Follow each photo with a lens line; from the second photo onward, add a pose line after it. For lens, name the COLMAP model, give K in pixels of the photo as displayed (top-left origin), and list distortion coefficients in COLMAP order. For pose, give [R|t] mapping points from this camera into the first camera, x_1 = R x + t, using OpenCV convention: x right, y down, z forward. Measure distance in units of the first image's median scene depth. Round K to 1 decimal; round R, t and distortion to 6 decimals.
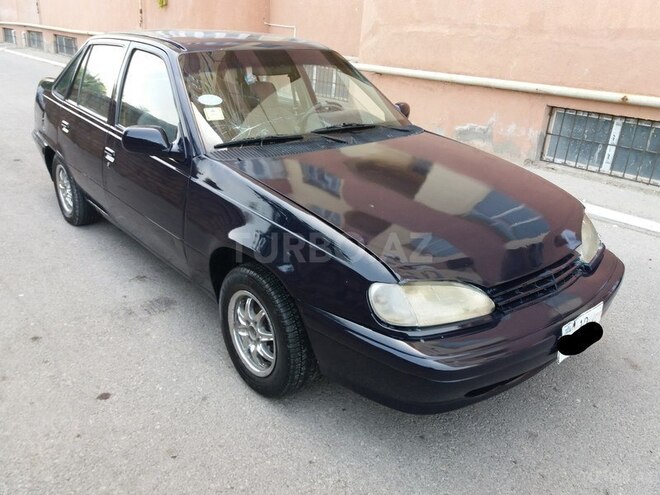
lens RADIAL K [[555.2, 0, 331.7], [0, 555.2, 245.0], [0, 0, 1]] dist [0.036064, -0.061794]
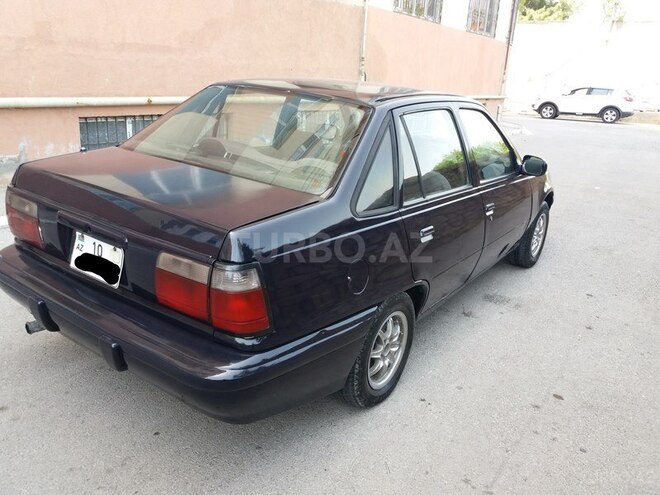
lens RADIAL K [[554.8, 0, 332.2], [0, 554.8, 248.9], [0, 0, 1]] dist [0.011487, 0.000429]
pose [[-0.265483, -0.360119, 0.894334, -0.755693], [0.279588, 0.859003, 0.428887, -0.371559], [-0.922686, 0.363907, -0.127366, 0.846927]]
